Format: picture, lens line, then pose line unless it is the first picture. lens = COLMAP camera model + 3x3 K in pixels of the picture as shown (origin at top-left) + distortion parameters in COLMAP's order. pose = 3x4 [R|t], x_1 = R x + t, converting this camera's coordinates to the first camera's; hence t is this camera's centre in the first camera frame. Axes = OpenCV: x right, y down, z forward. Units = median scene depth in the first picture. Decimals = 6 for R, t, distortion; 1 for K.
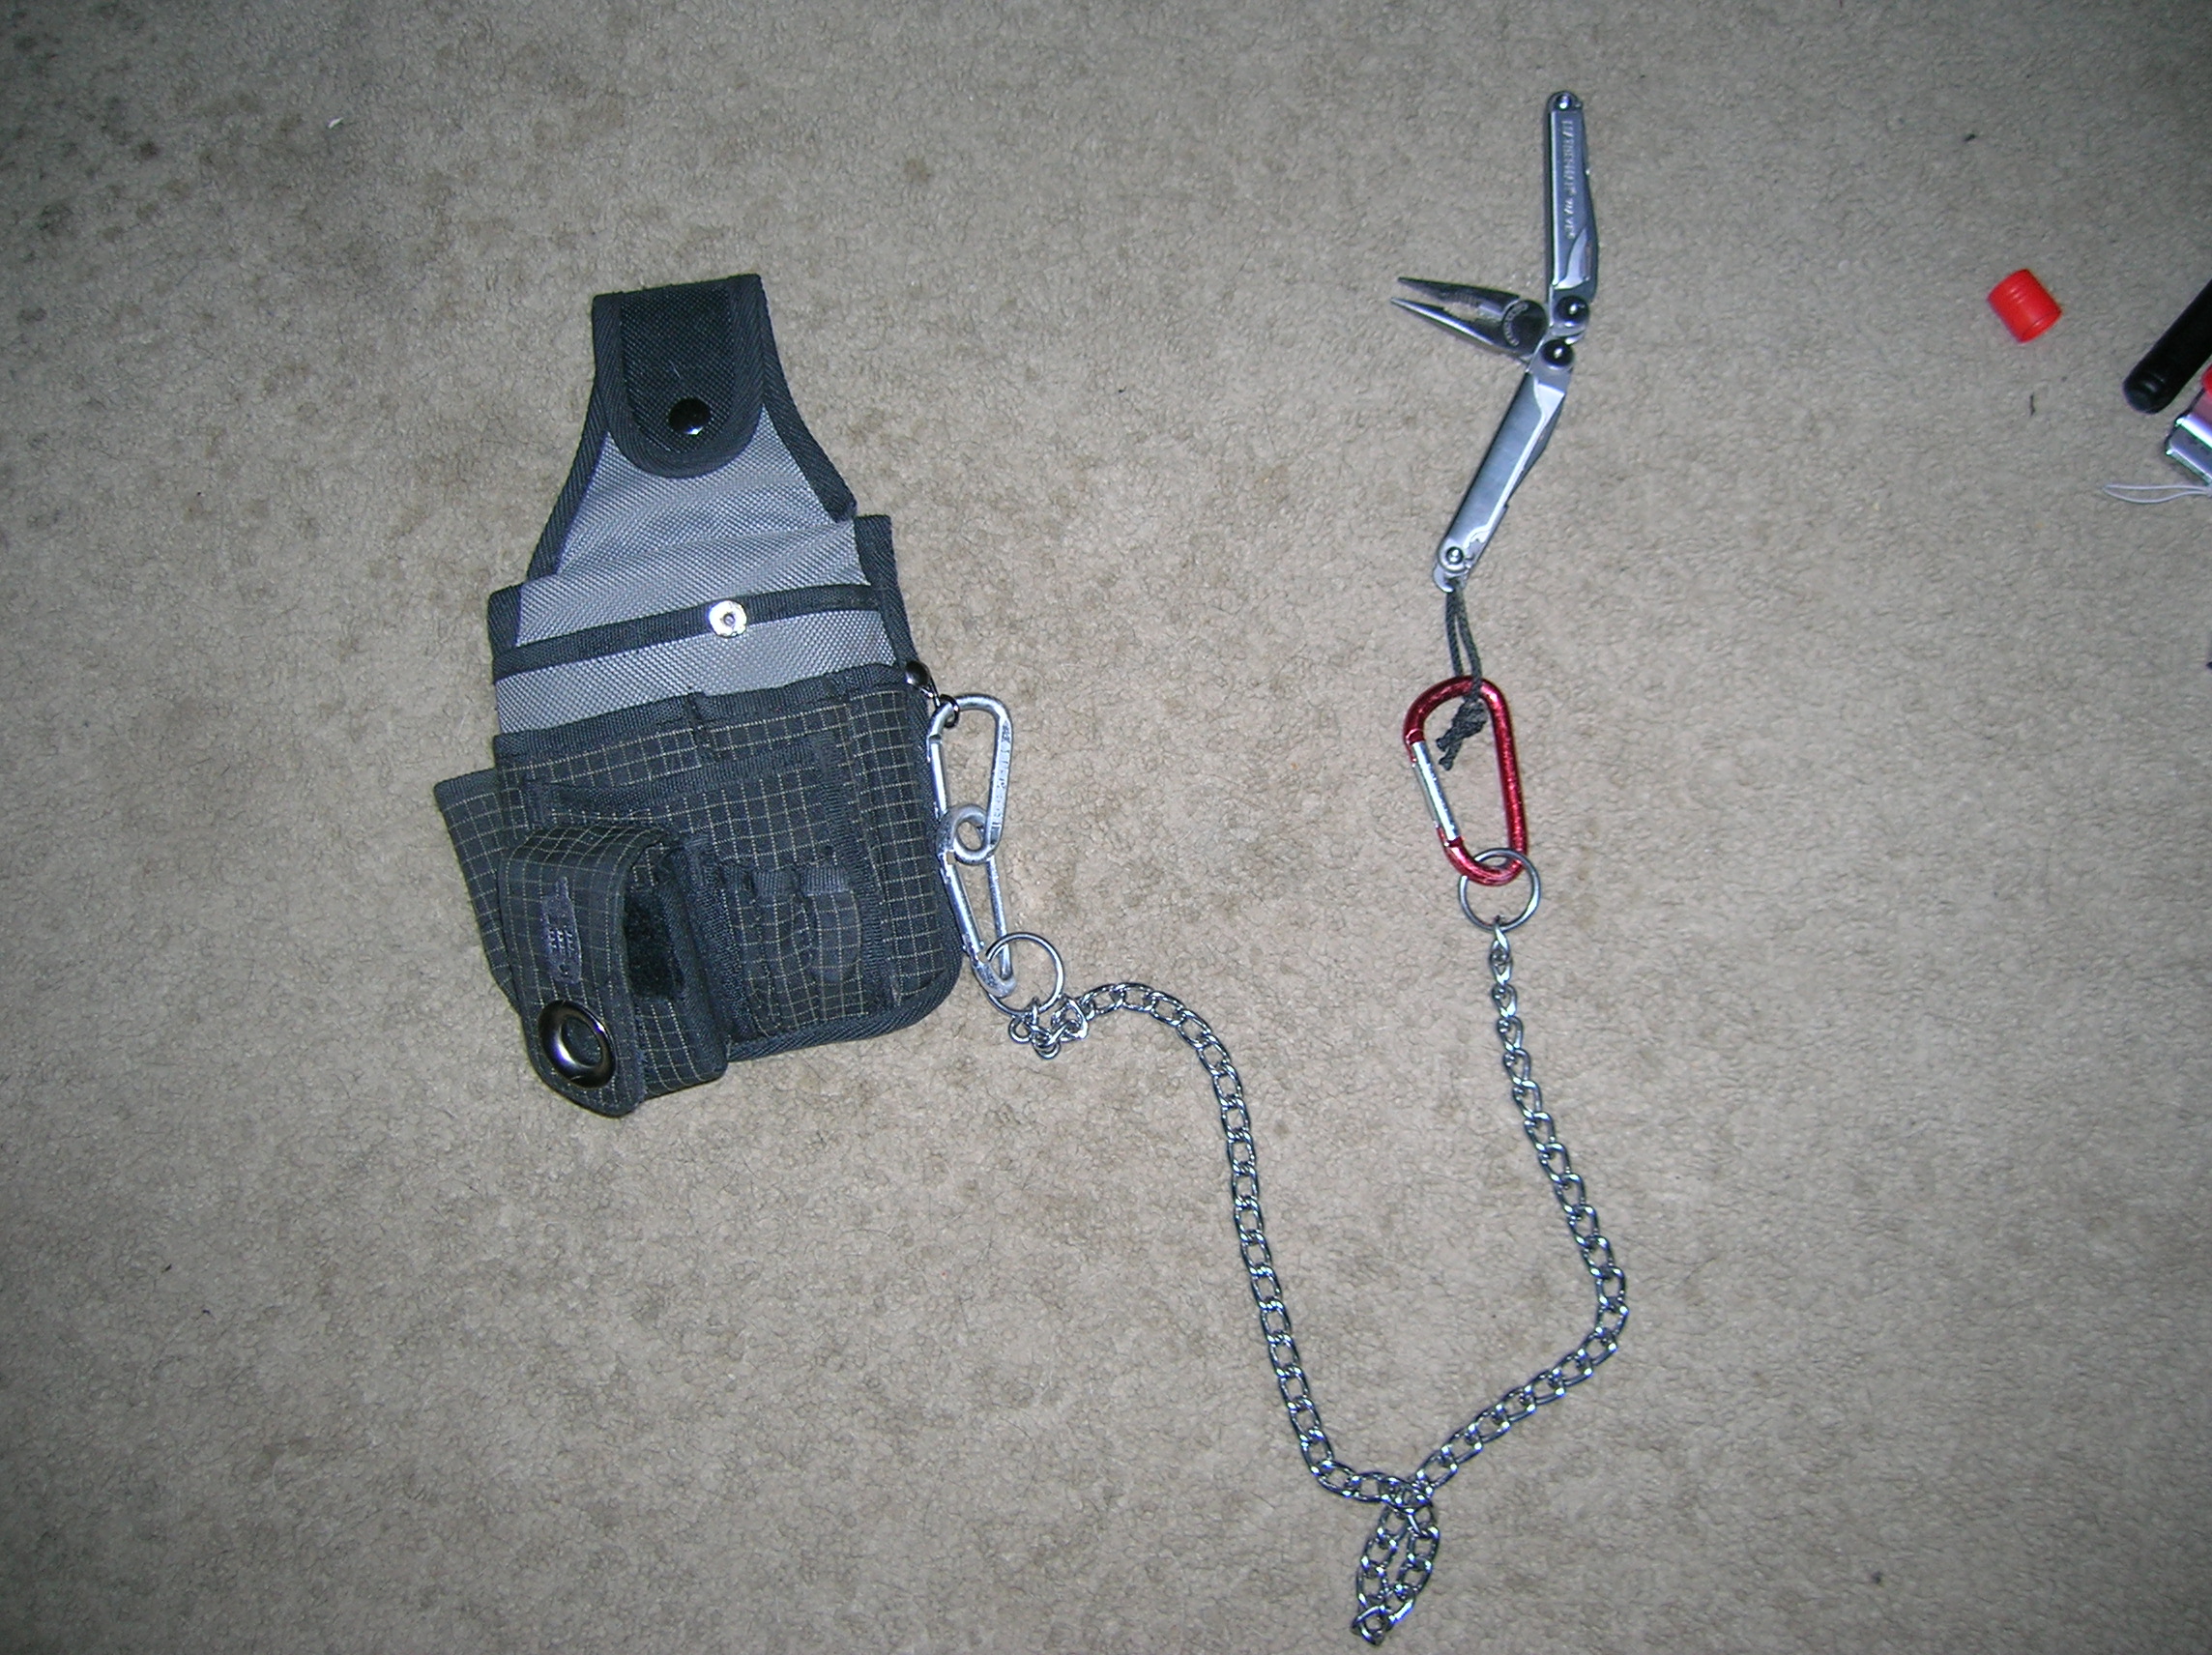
lens RADIAL K [[2501.6, 0, 1106.0], [0, 2501.6, 827.5], [0, 0, 1]] dist [-0.230497, 0.149183]
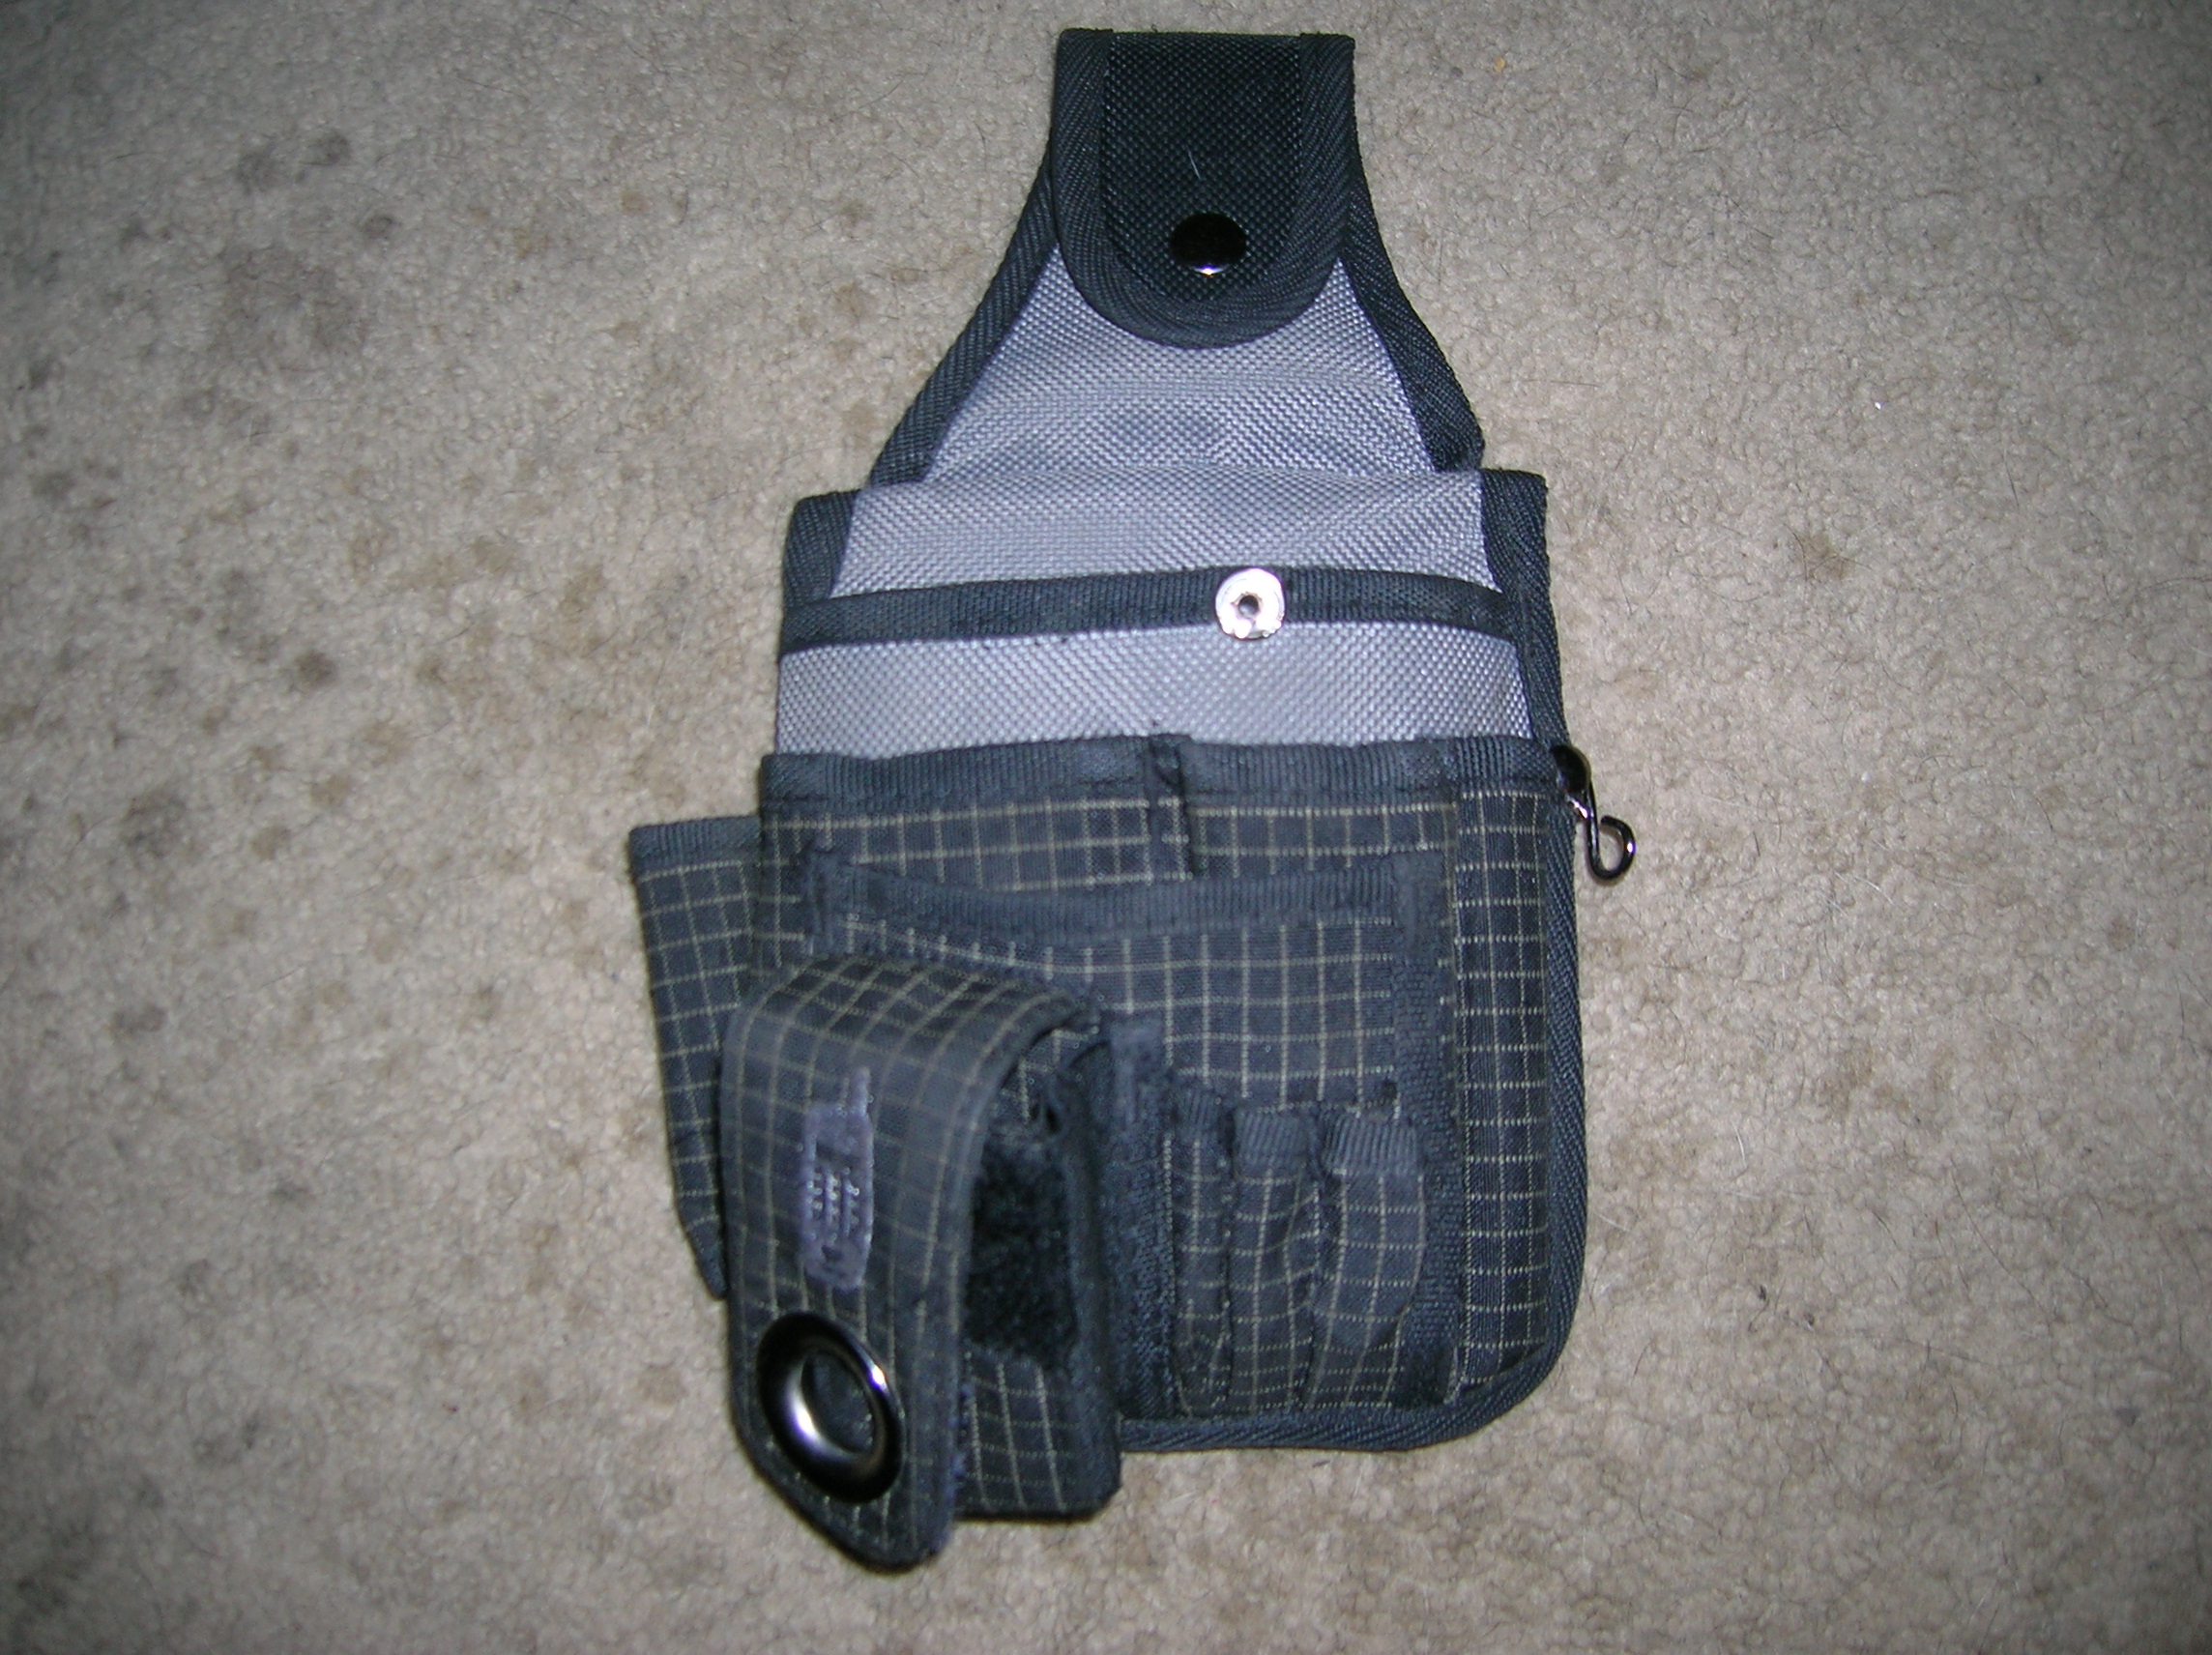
lens RADIAL K [[2501.6, 0, 1106.0], [0, 2501.6, 827.5], [0, 0, 1]] dist [-0.230497, 0.149183]
pose [[0.981937, 0.161757, -0.098150, -0.129468], [-0.166182, 0.985337, -0.038661, -0.013987], [0.090457, 0.054274, 0.994420, 0.510610]]
